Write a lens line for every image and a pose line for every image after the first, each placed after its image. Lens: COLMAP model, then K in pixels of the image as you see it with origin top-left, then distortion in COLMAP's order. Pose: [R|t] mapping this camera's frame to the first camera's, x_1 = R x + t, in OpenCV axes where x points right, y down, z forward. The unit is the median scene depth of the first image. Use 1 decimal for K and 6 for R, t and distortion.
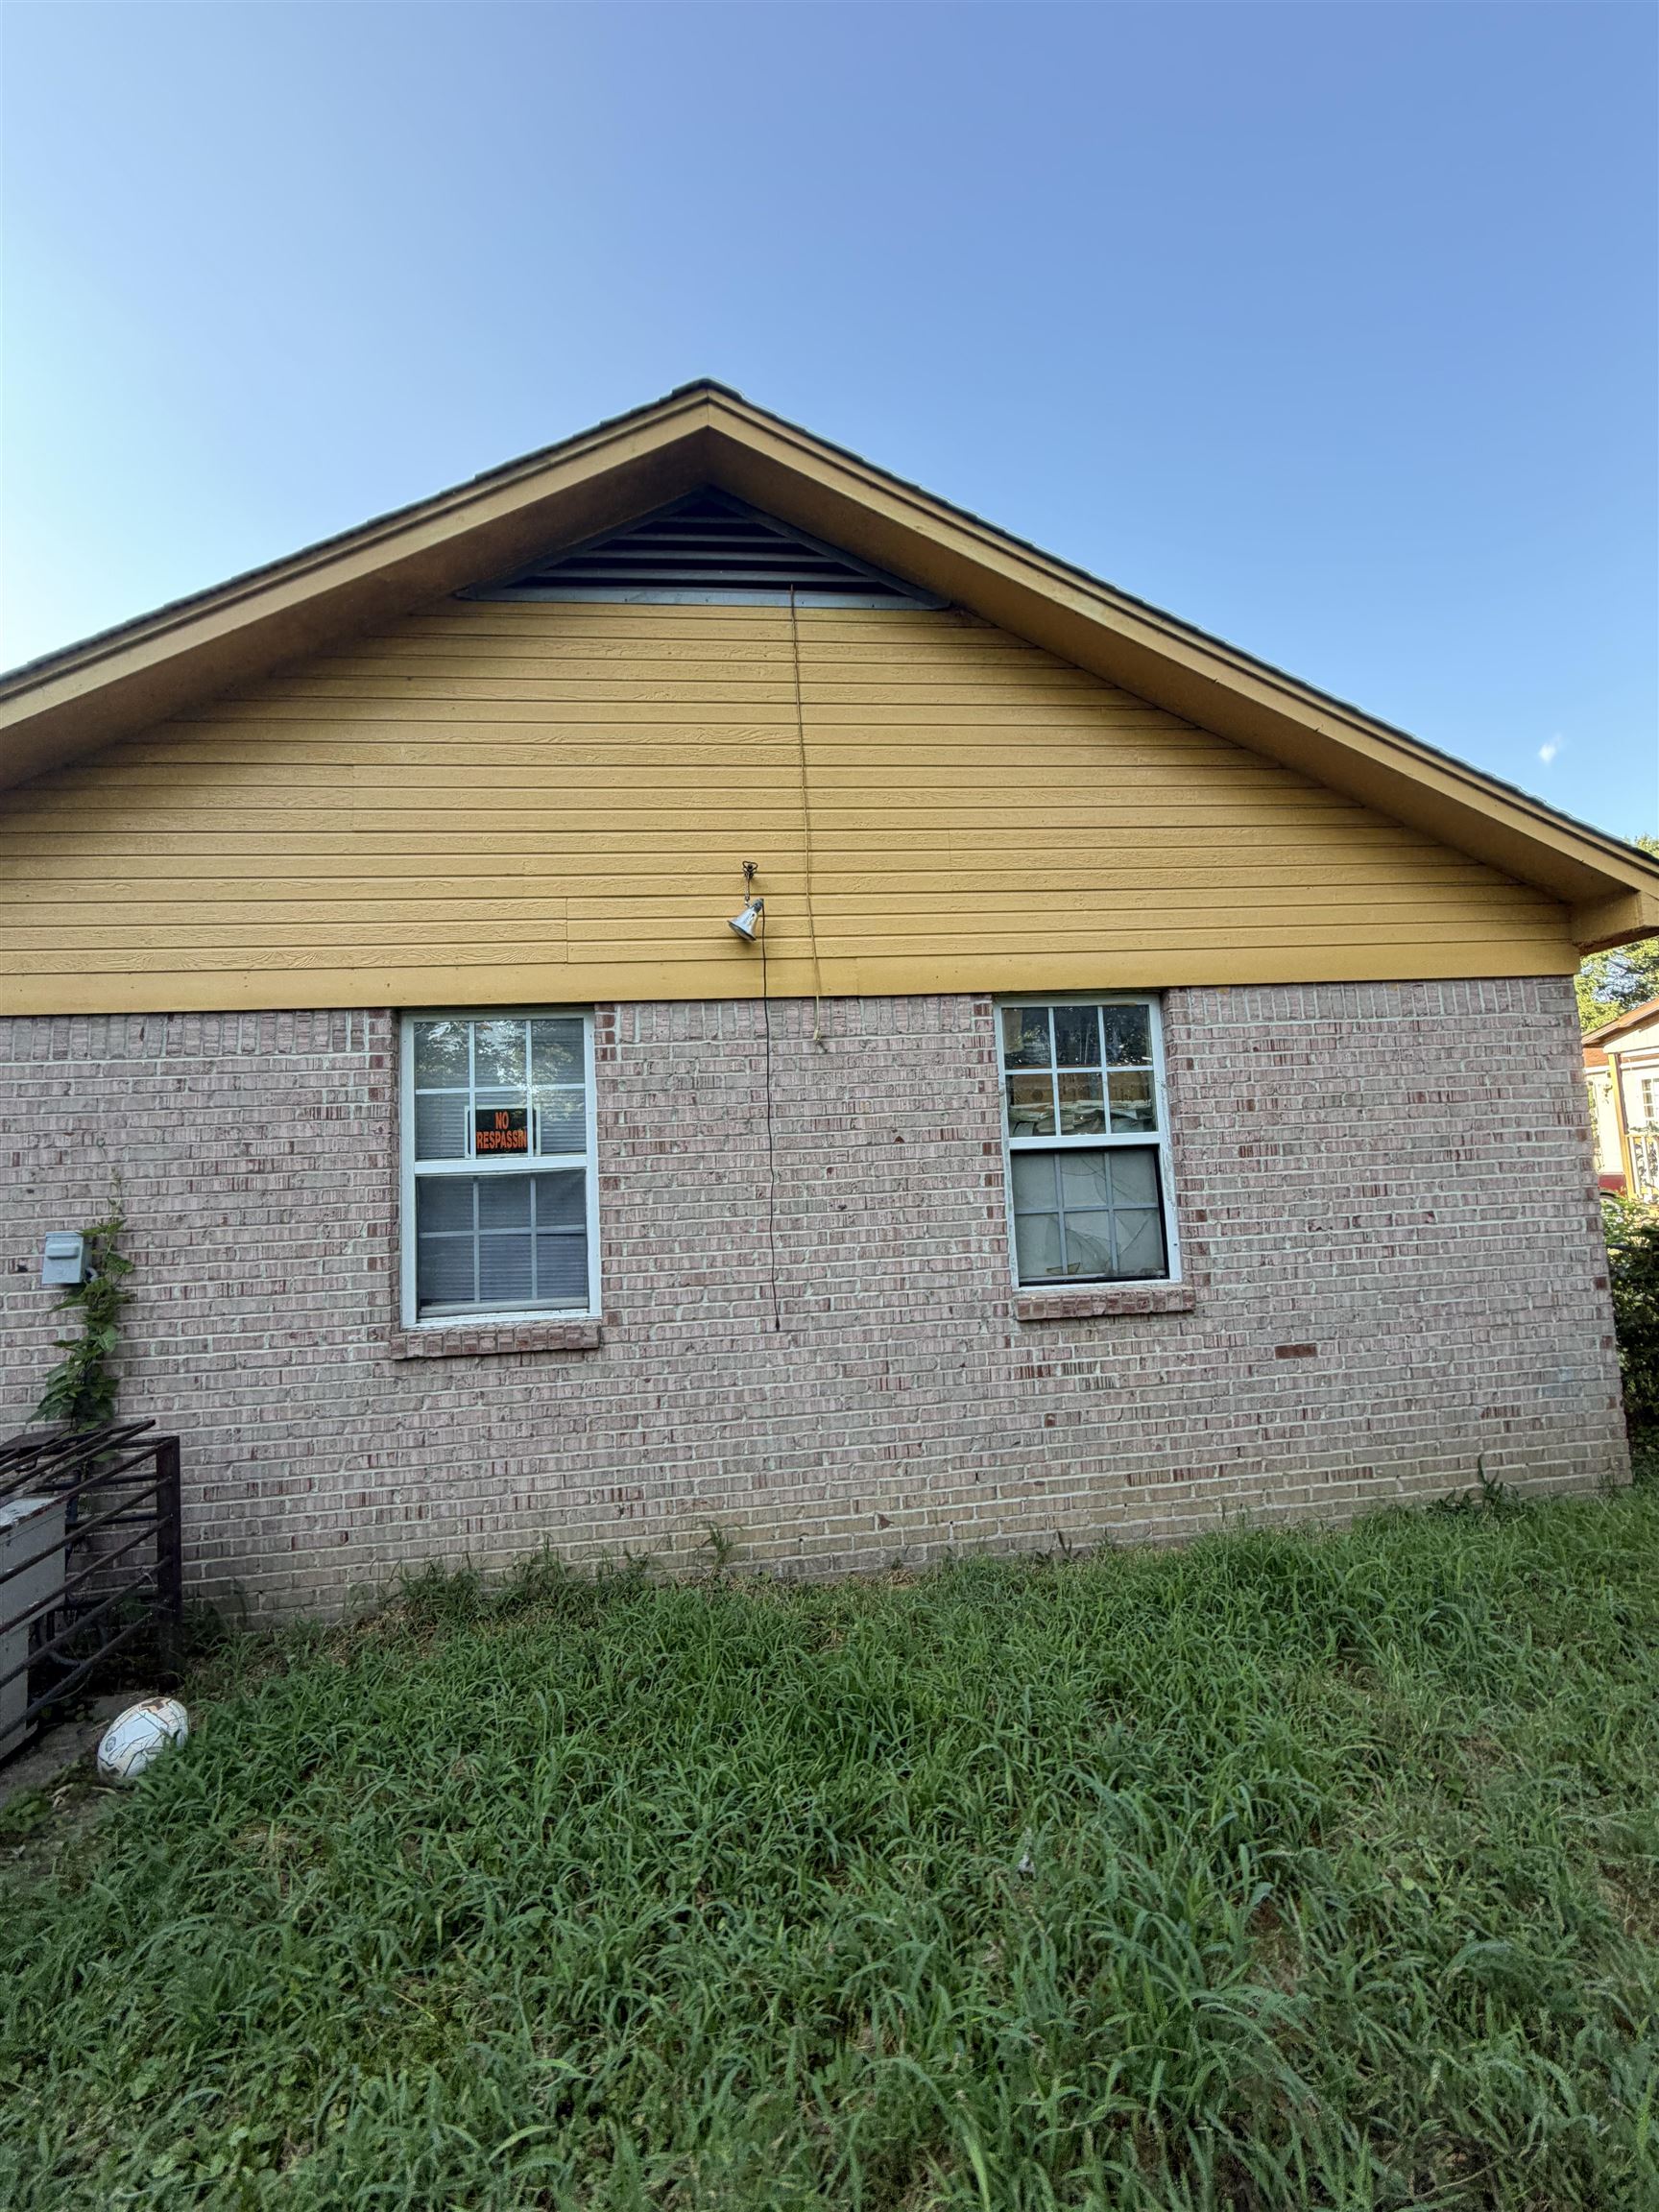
lens RADIAL K [[872.8, 0, 830.4], [0, 872.8, 1093.4], [0, 0, 1]] dist [0.002486, 0.000109]
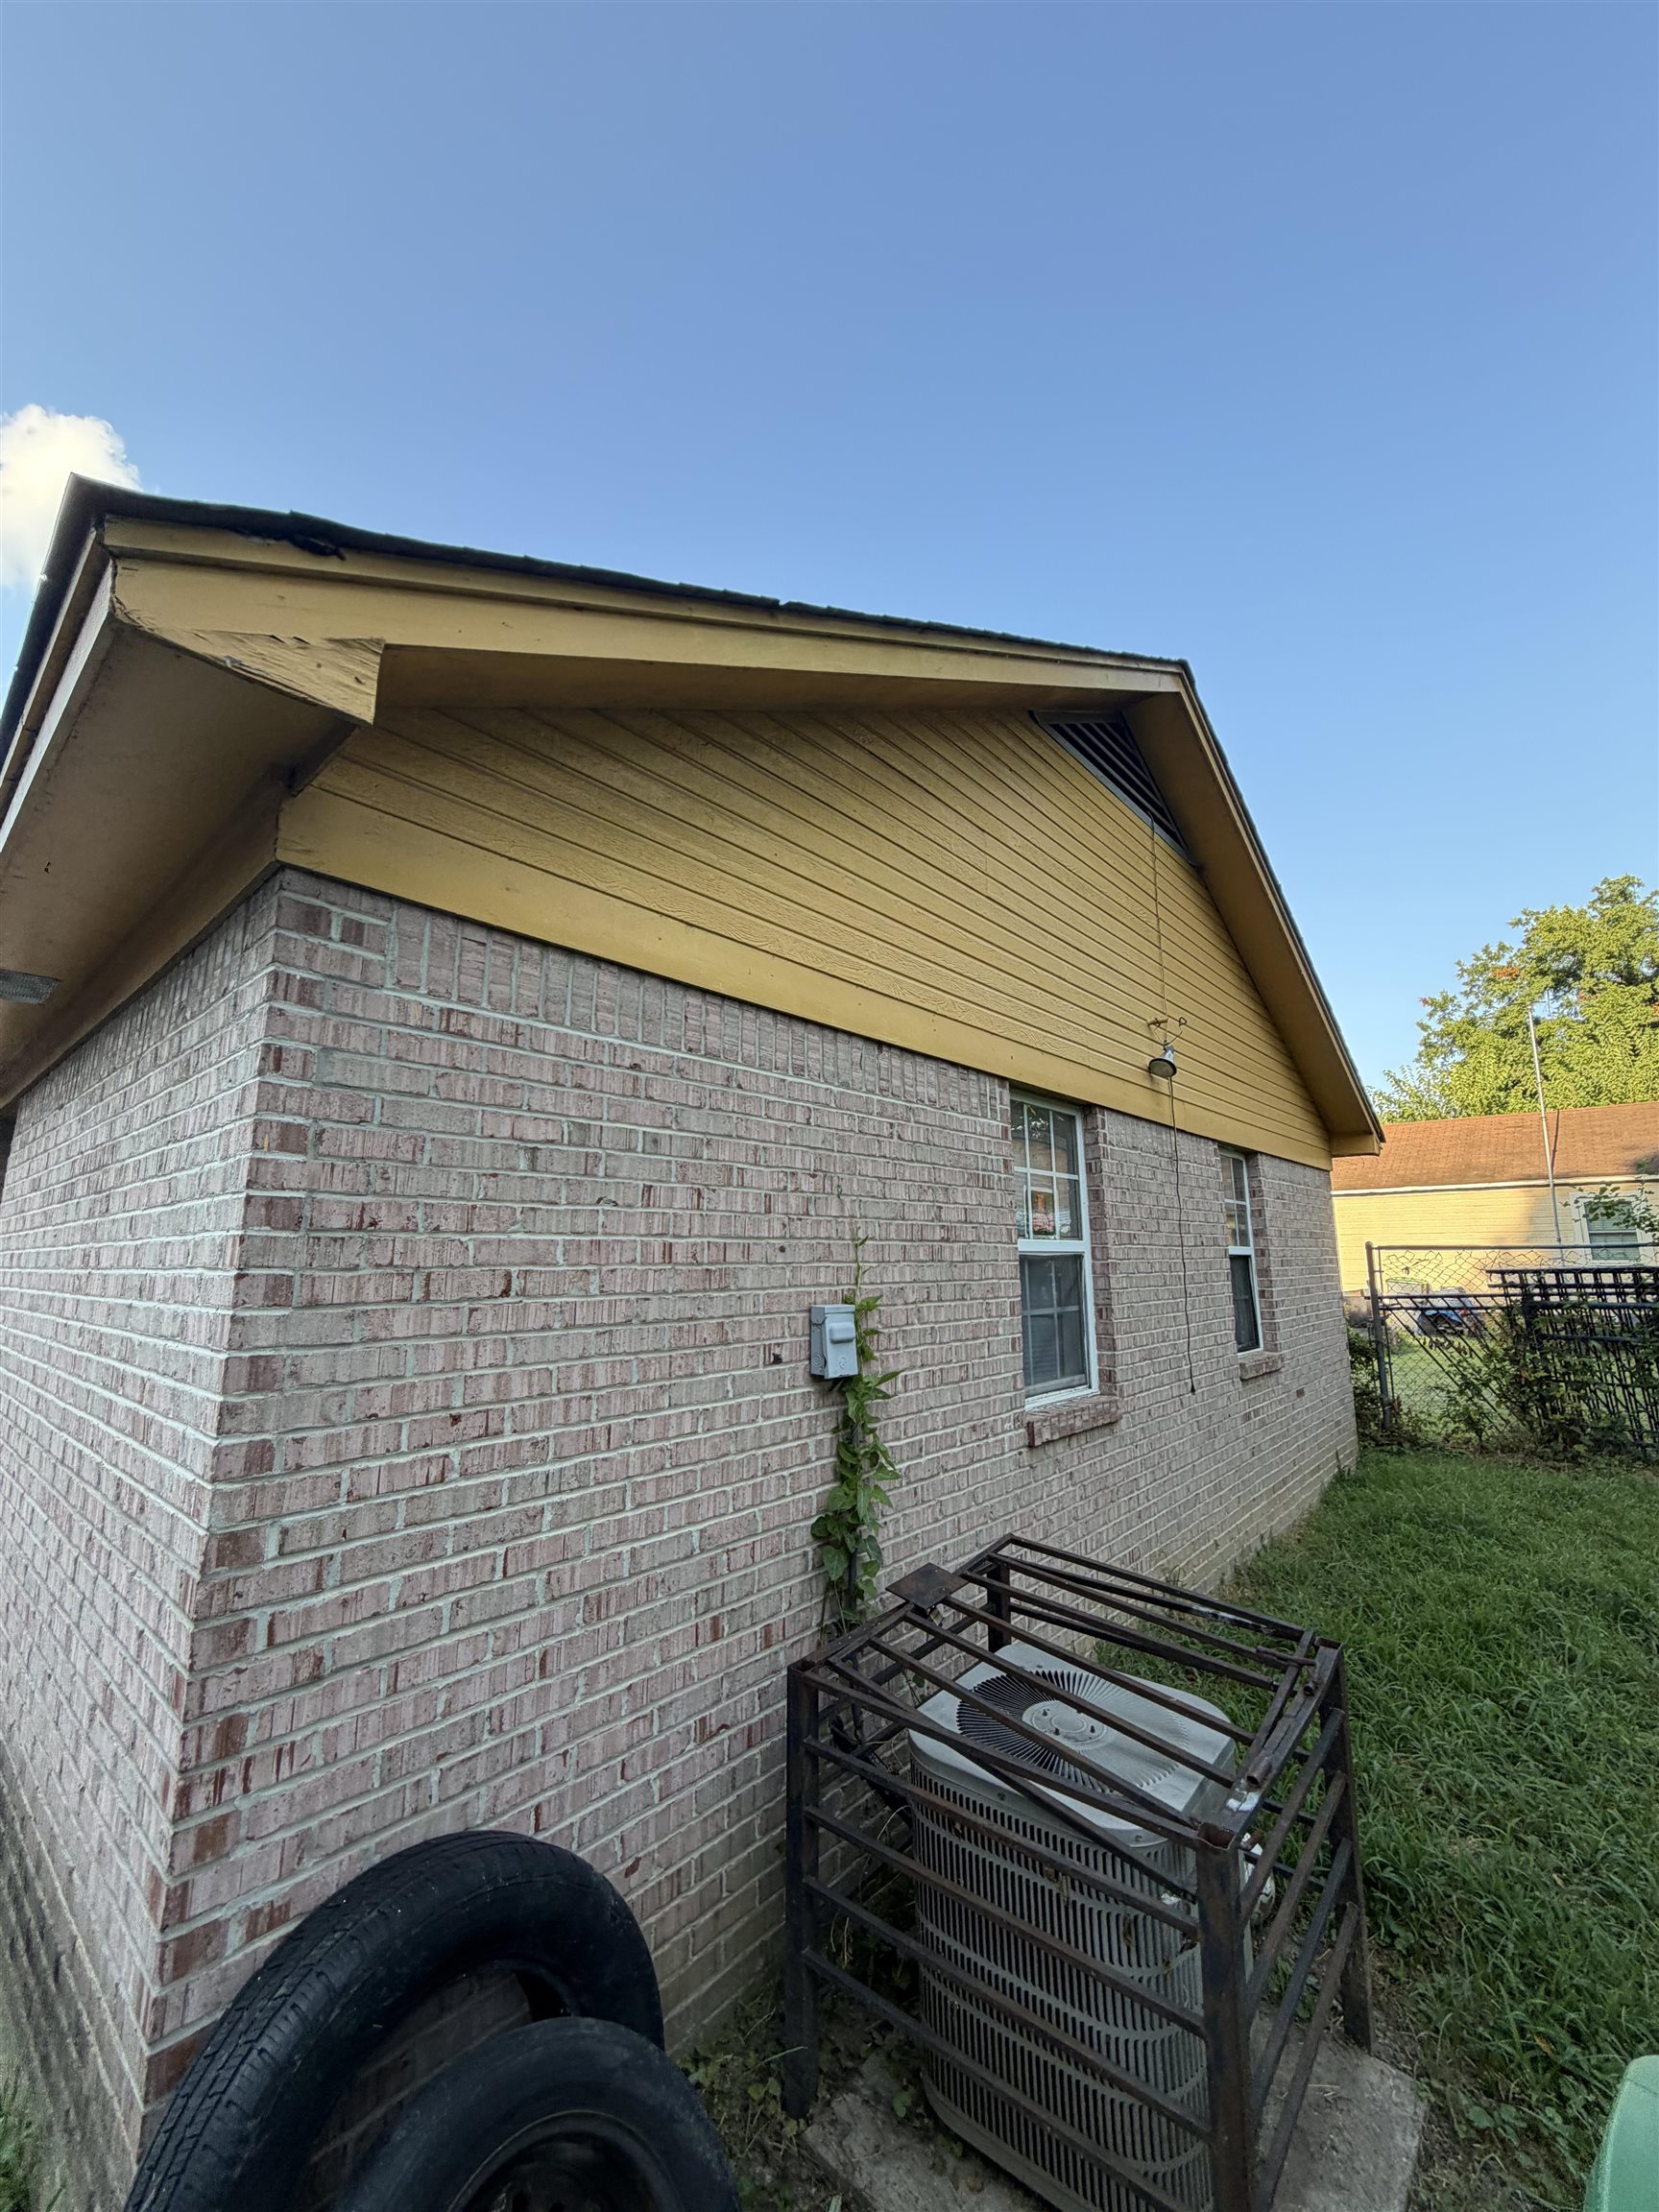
lens RADIAL K [[872.8, 0, 830.3], [0, 872.8, 1109.9], [0, 0, 1]] dist [0.002486, 0.000109]
pose [[0.736414, 0.154778, 0.658588, -1.321256], [-0.081420, 0.986678, -0.140842, 0.092470], [-0.671614, 0.050096, 0.739206, 0.415207]]
